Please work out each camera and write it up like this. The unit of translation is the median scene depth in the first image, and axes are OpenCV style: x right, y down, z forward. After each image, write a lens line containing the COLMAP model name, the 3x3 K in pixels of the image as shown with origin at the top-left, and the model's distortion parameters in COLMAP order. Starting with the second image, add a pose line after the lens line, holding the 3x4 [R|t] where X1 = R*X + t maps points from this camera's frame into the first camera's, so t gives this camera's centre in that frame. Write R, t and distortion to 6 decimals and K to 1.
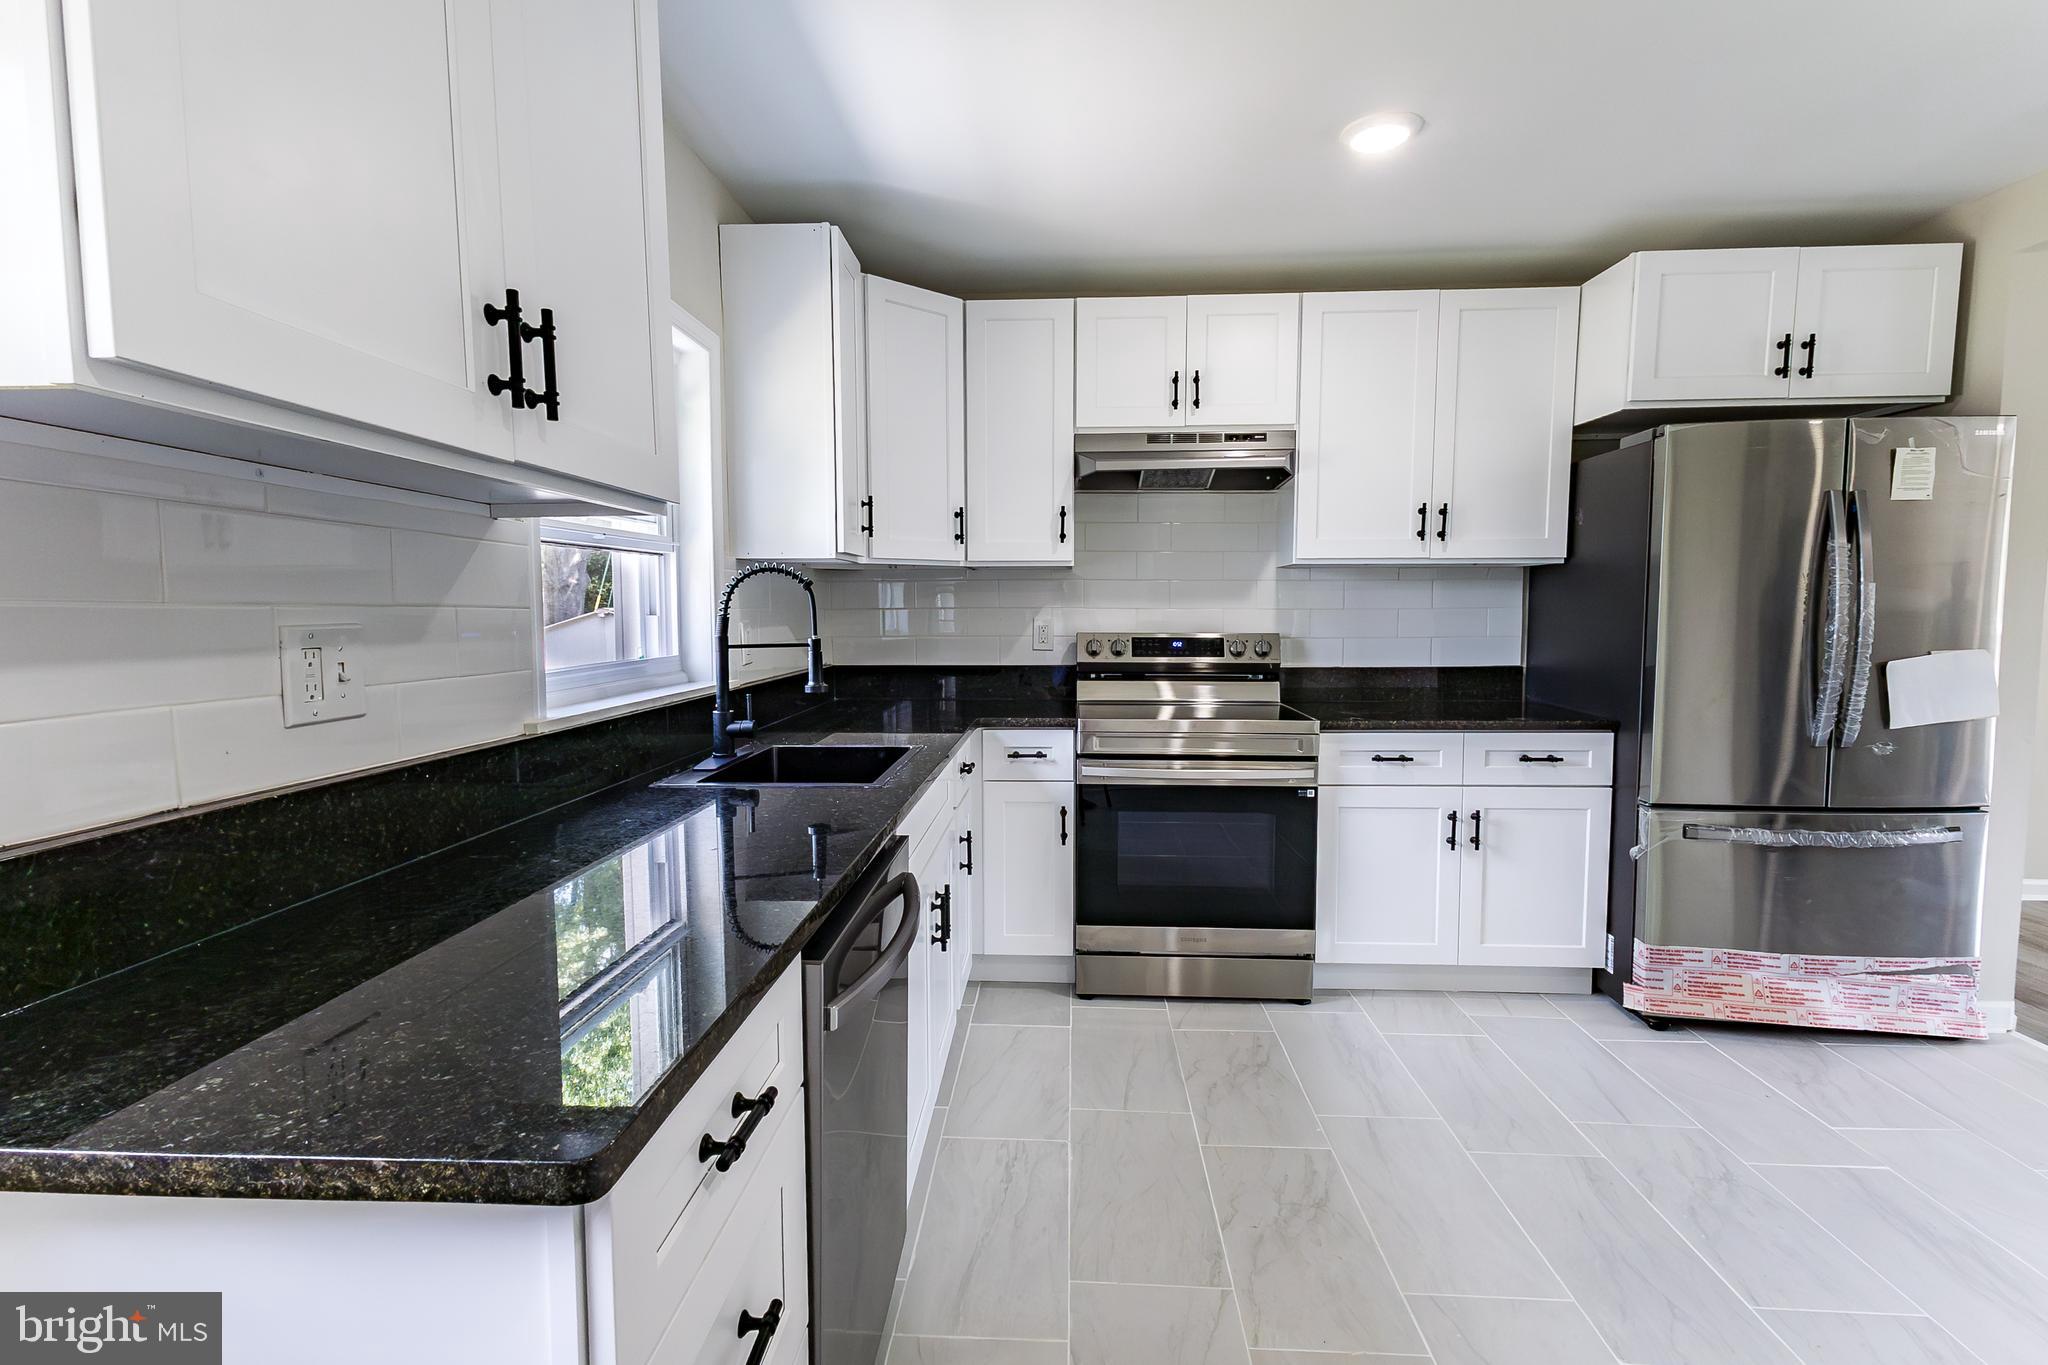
lens RADIAL K [[929.1, 0, 1021.9], [0, 929.1, 677.8], [0, 0, 1]] dist [0.019723, -0.005729]
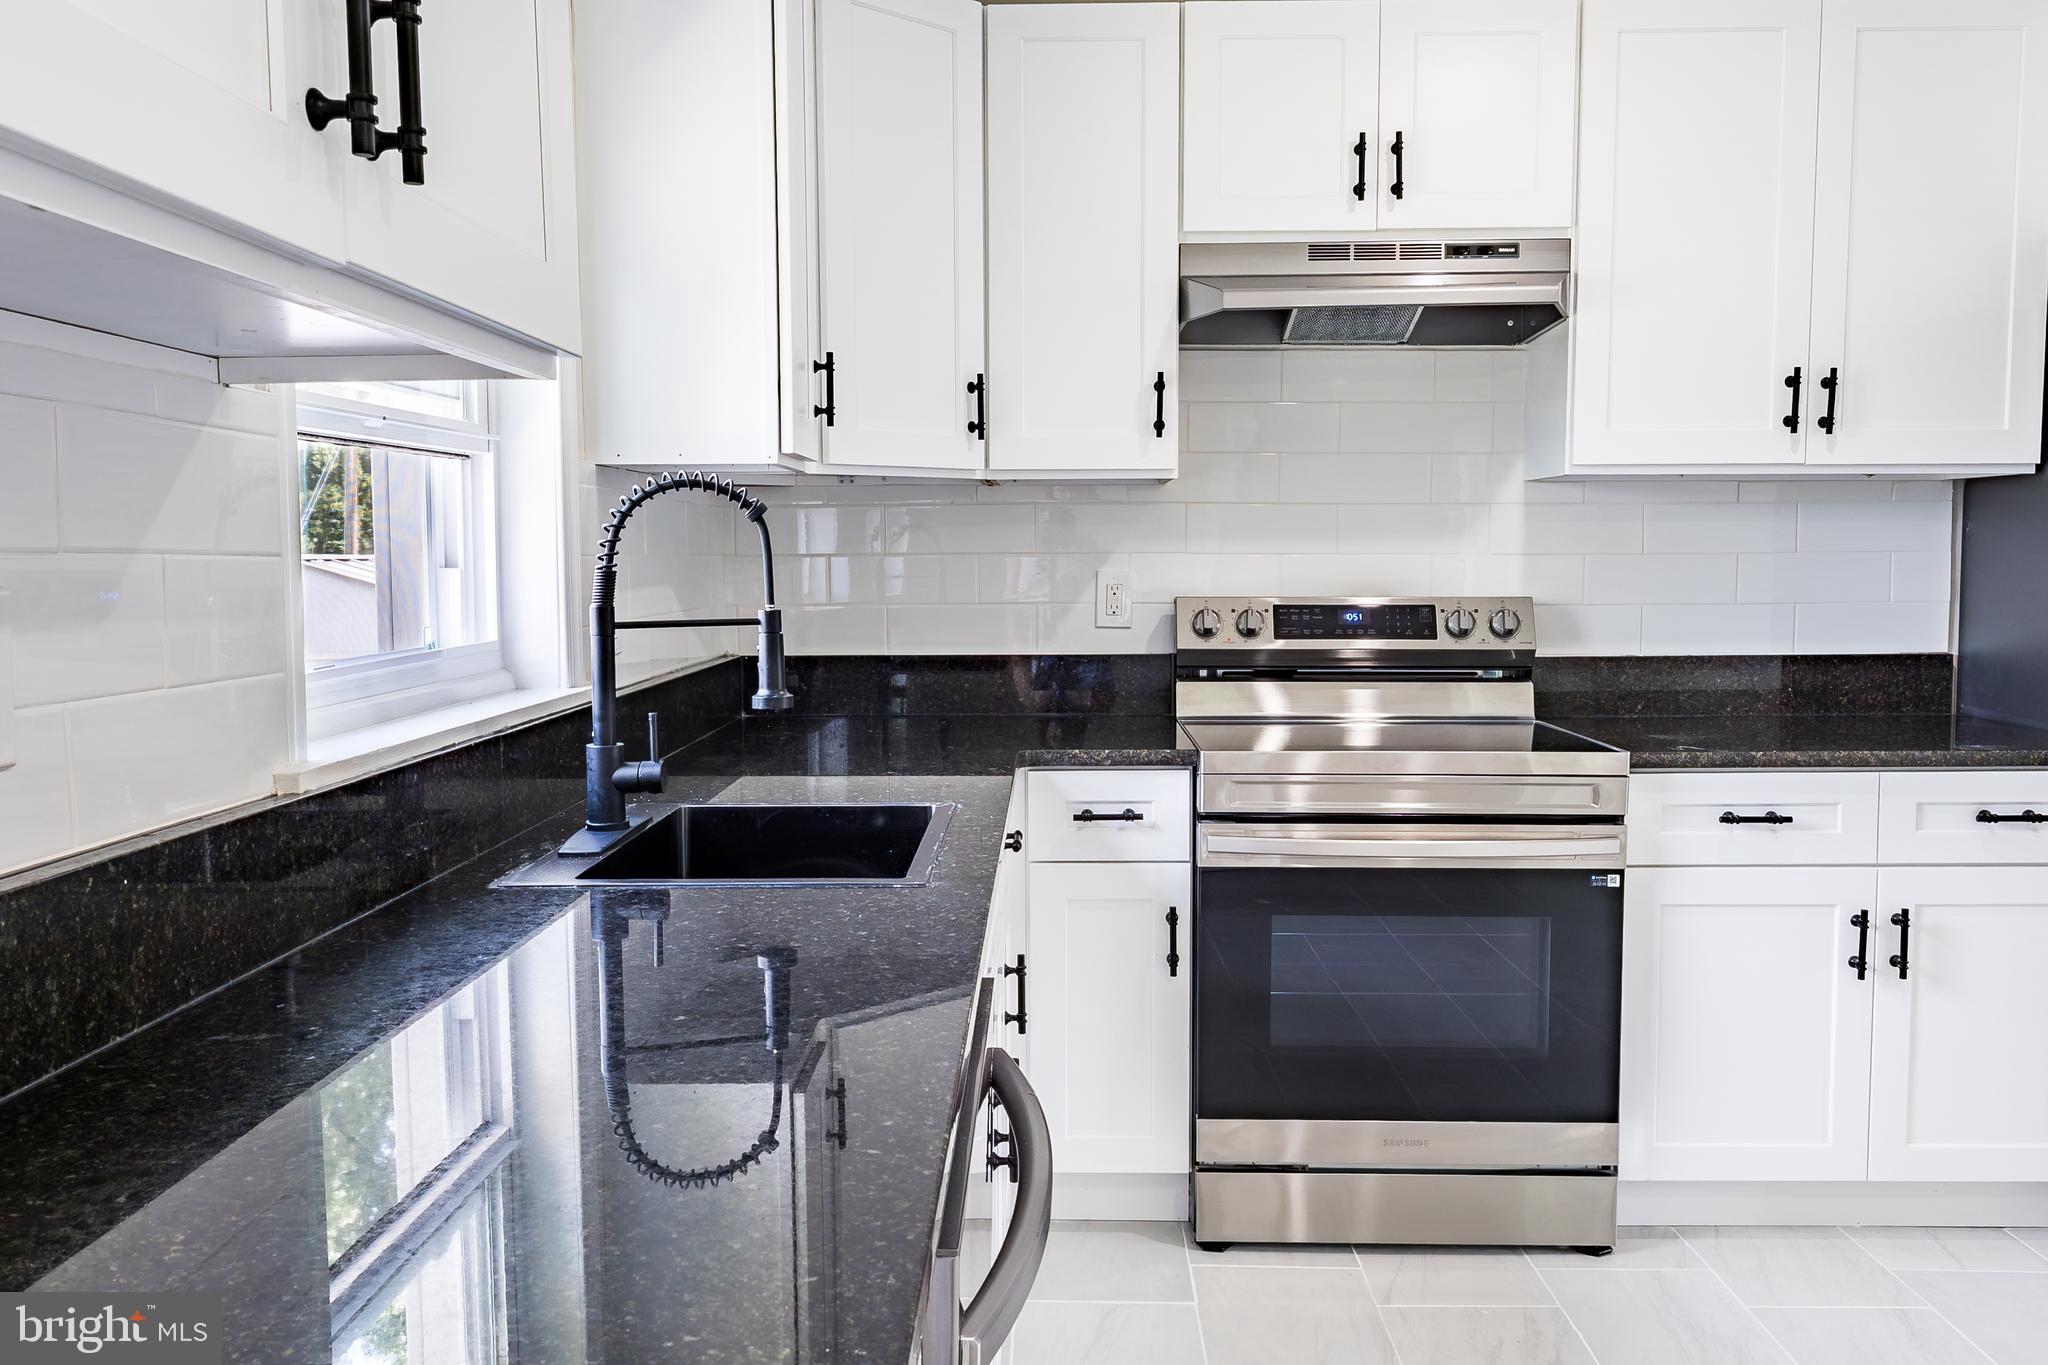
lens RADIAL K [[1582.2, 0, 1022.6], [0, 1582.2, 672.7], [0, 0, 1]] dist [0.033919, -0.048505]
pose [[0.999569, -0.003799, 0.029106, -0.074496], [0.003781, 0.999993, 0.000666, -0.003986], [-0.029108, -0.000555, 0.999576, 0.048862]]
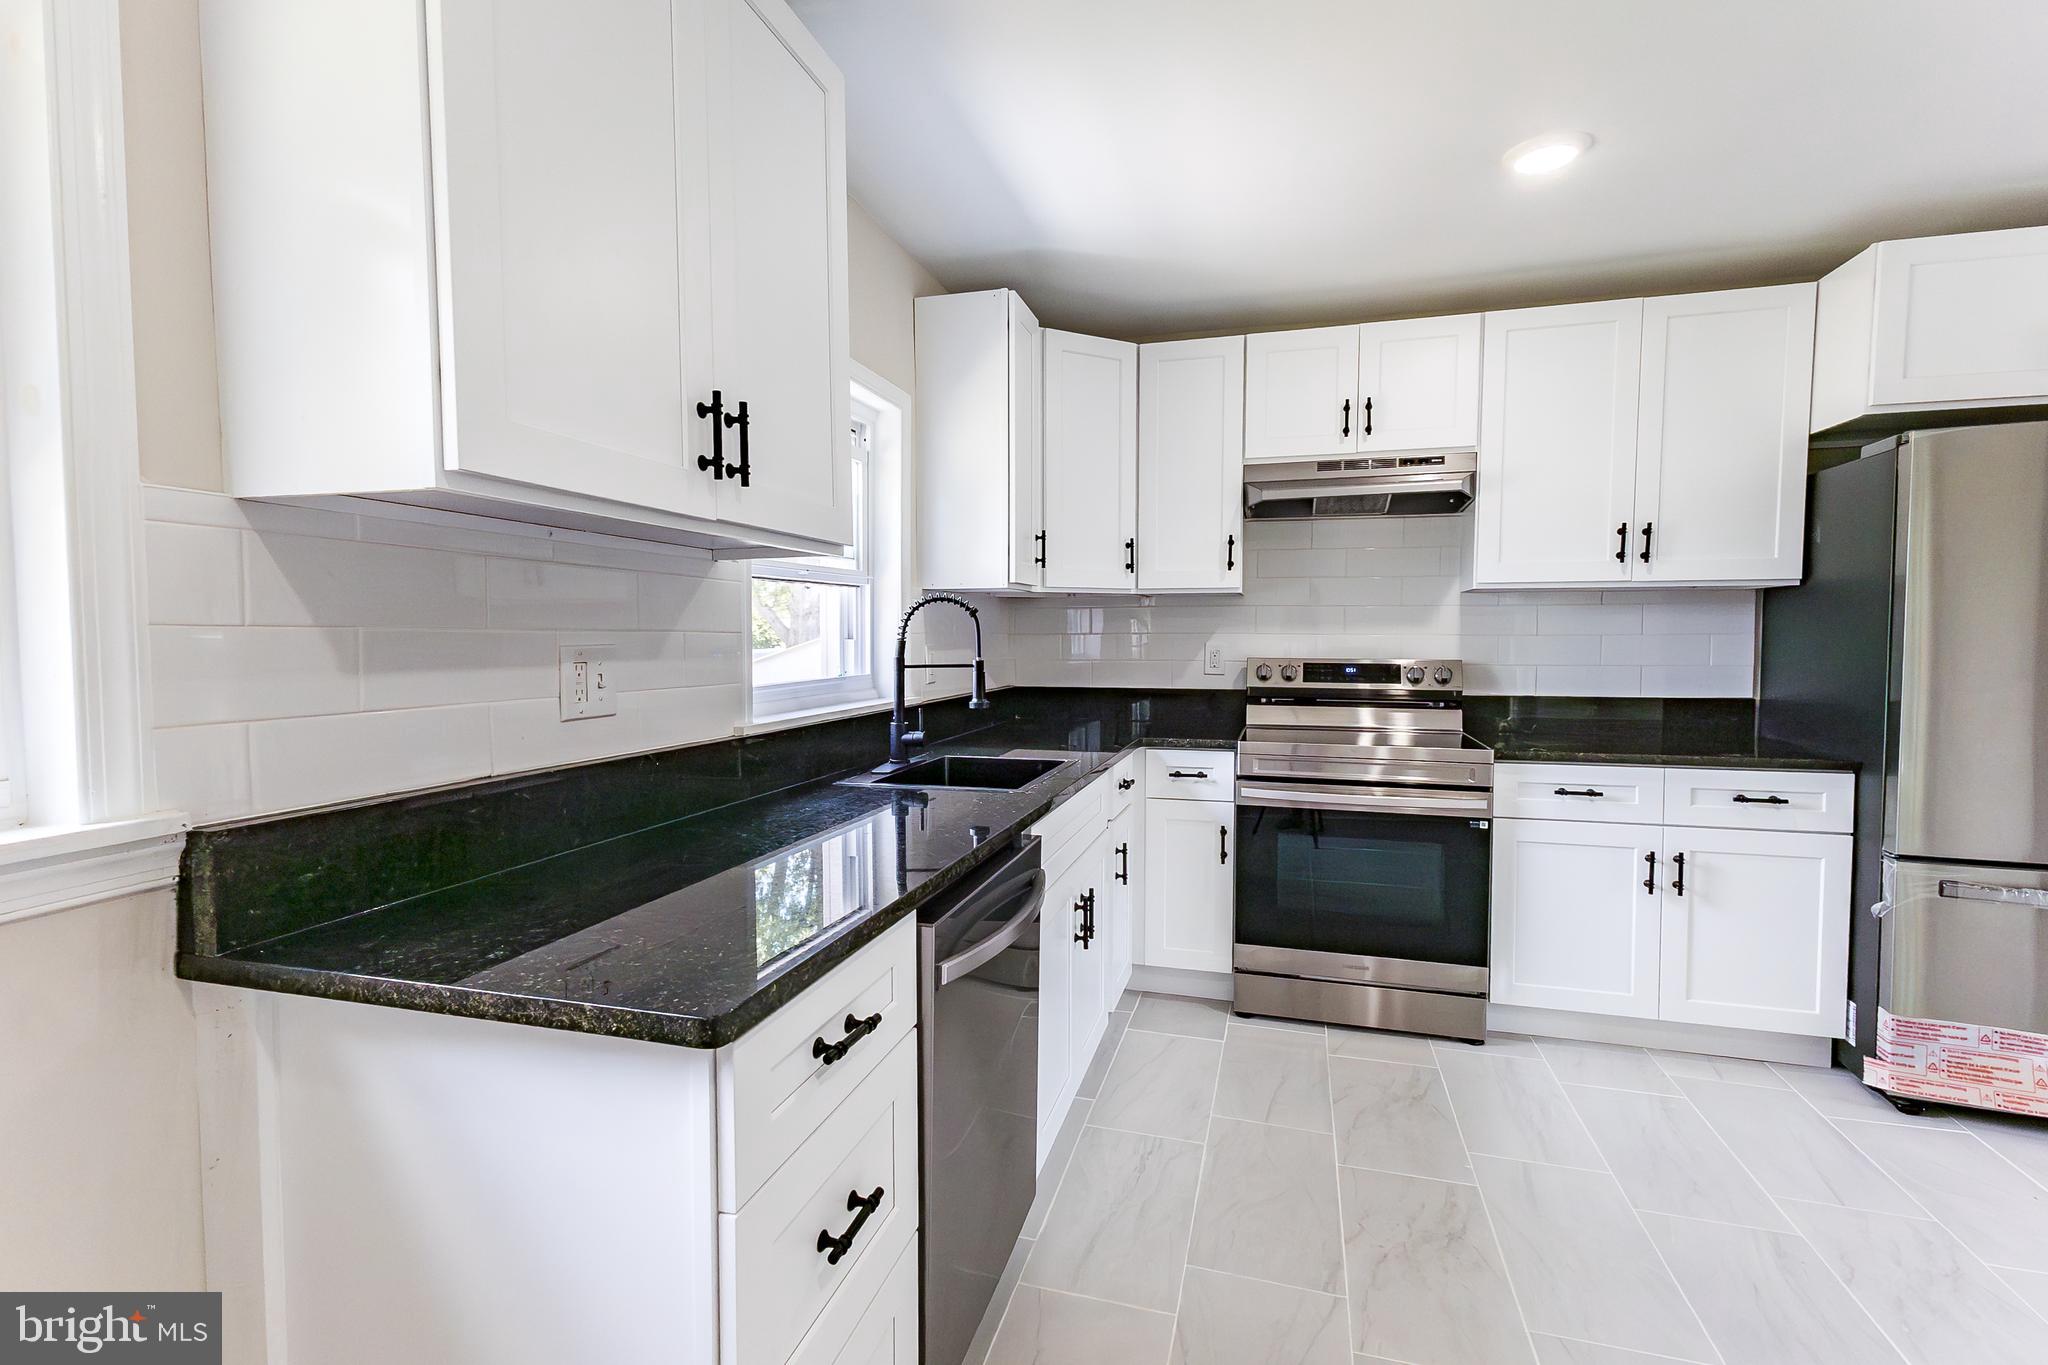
lens RADIAL K [[929.1, 0, 1021.9], [0, 929.1, 677.8], [0, 0, 1]] dist [0.019723, -0.005729]
pose [[0.973574, 0.012735, -0.228016, 0.061636], [-0.019005, 0.999499, -0.025324, 0.004786], [0.227579, 0.028988, 0.973328, -0.057728]]
